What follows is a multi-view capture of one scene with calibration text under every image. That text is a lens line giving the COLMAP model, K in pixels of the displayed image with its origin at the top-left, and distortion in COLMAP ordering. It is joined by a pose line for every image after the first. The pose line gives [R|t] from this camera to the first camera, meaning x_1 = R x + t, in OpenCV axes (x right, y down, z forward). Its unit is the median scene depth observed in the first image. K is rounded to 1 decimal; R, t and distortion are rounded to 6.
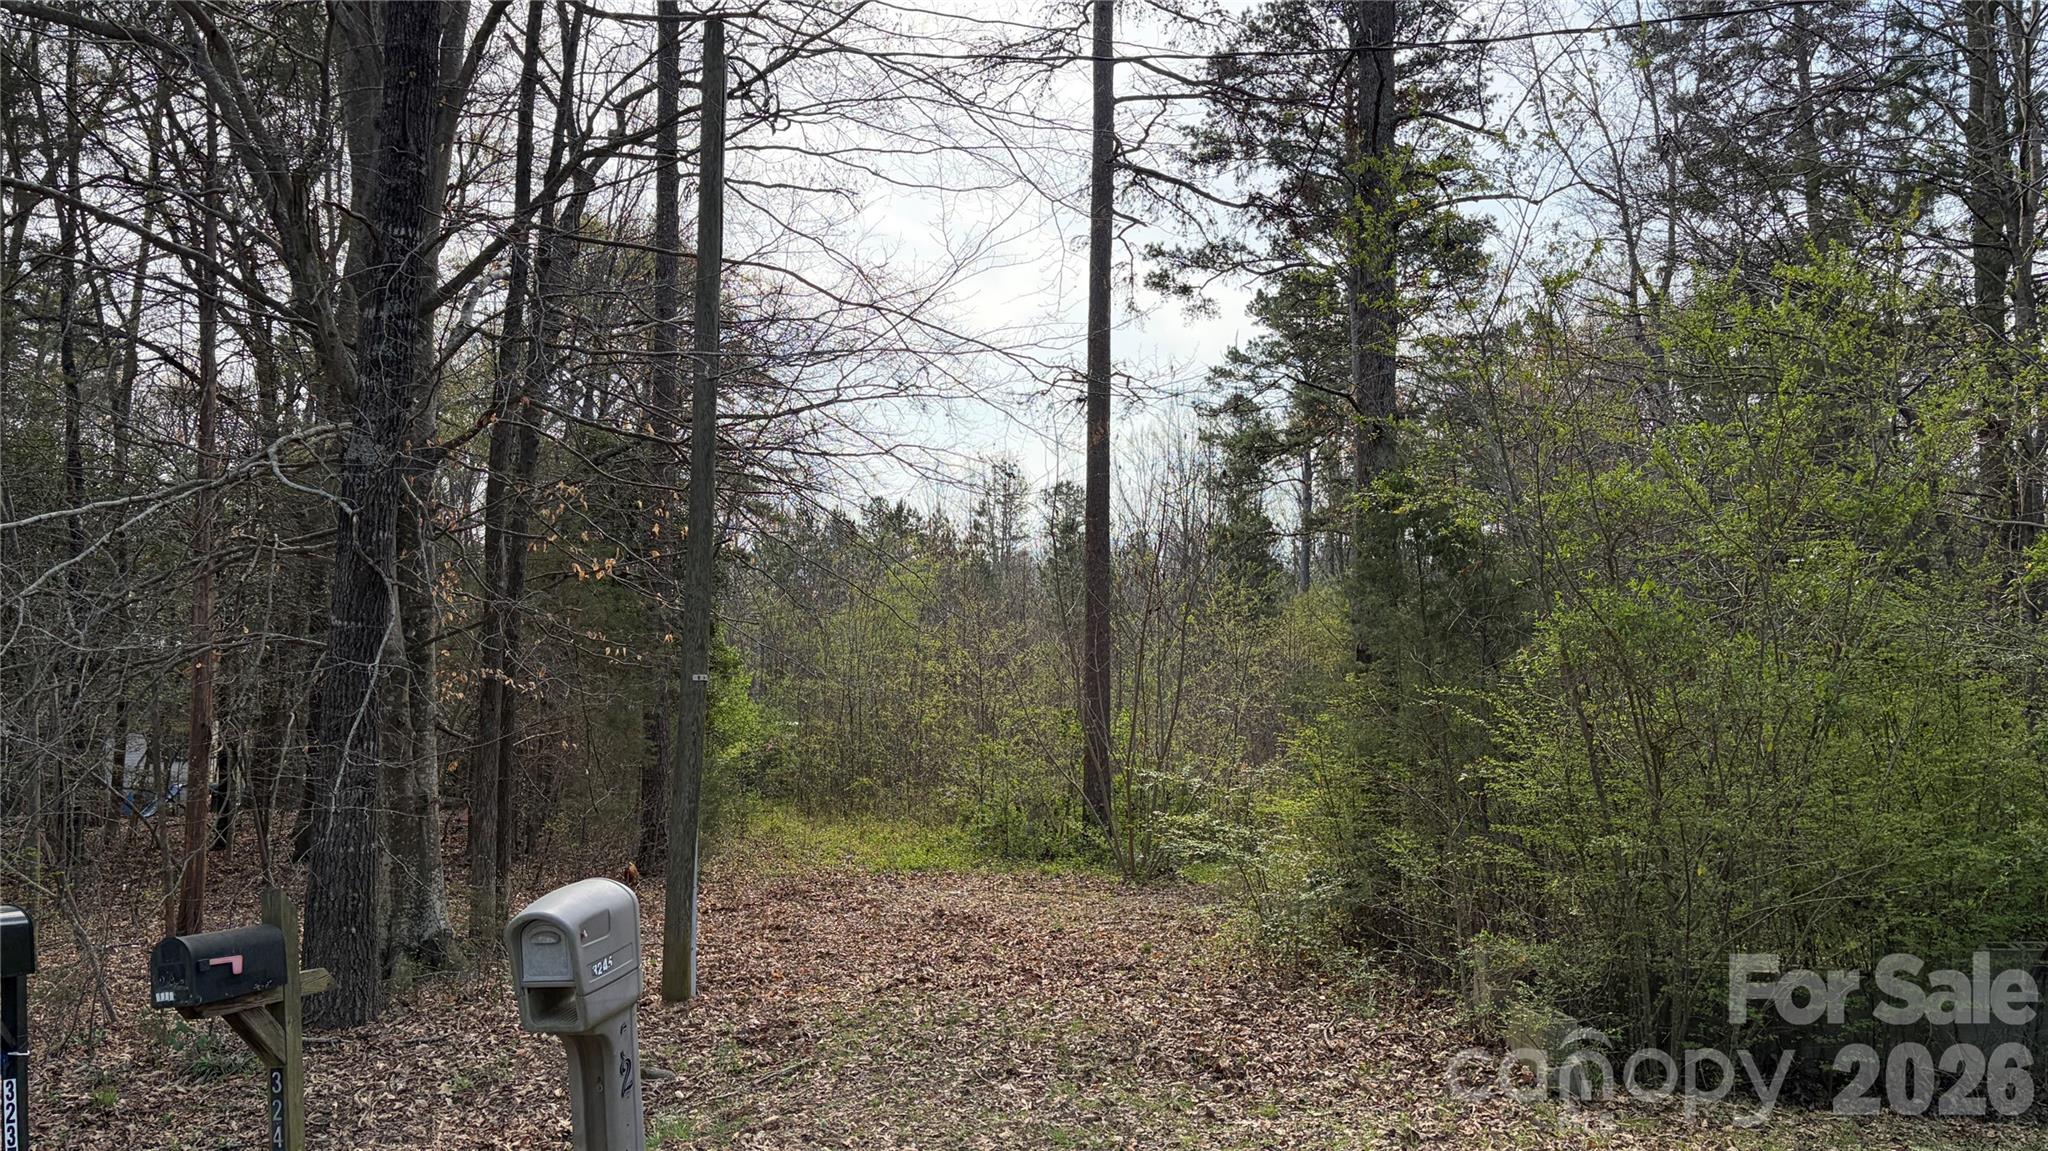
lens RADIAL K [[1556.8, 0, 1010.4], [0, 1556.8, 560.8], [0, 0, 1]] dist [0.034765, -0.019366]
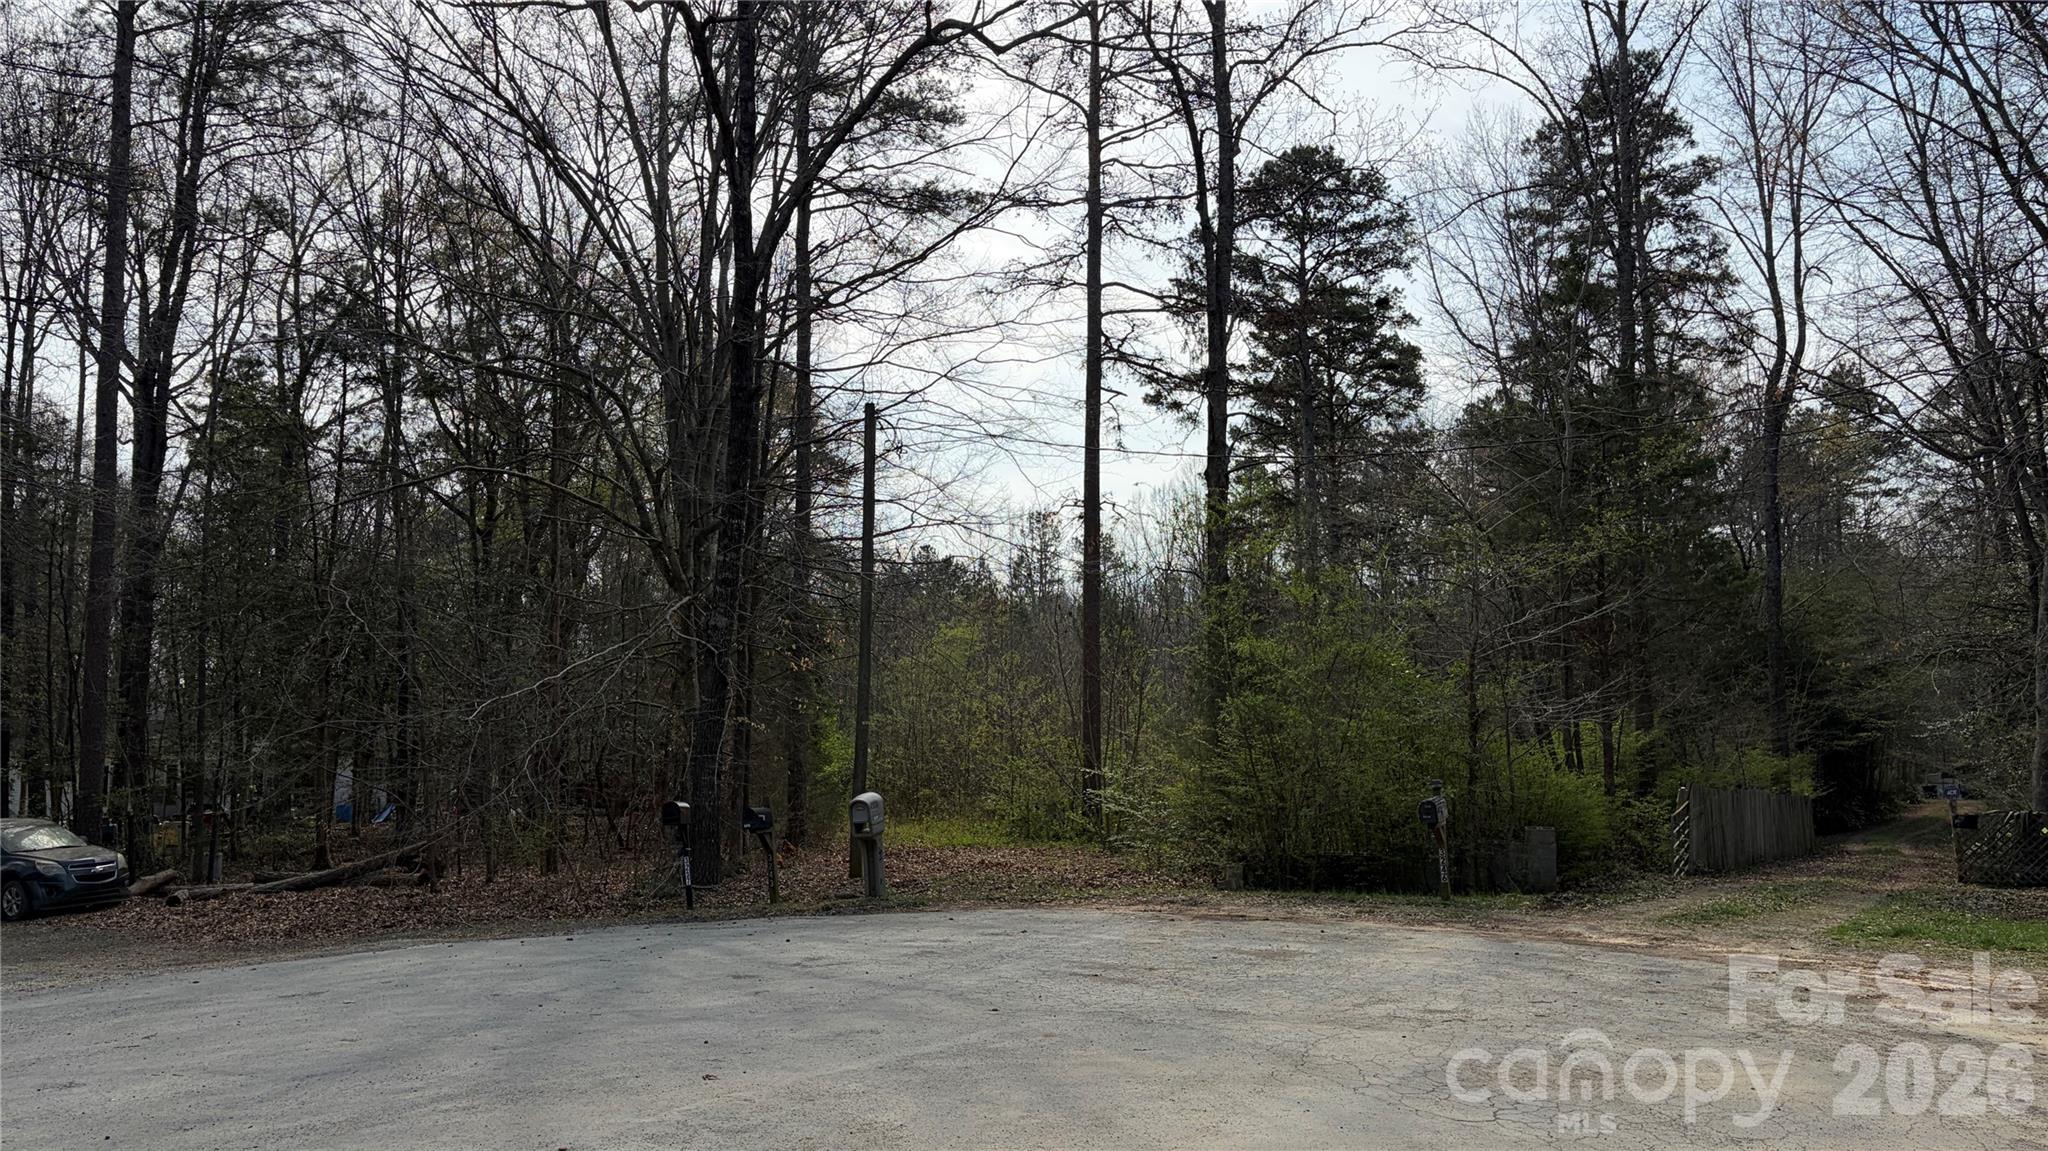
lens RADIAL K [[1556.8, 0, 1032.5], [0, 1556.8, 597.3], [0, 0, 1]] dist [0.034765, -0.019366]
pose [[0.999883, -0.004430, -0.014615, 0.017532], [0.004514, 0.999973, 0.005752, -0.032705], [0.014589, -0.005817, 0.999877, -0.337406]]
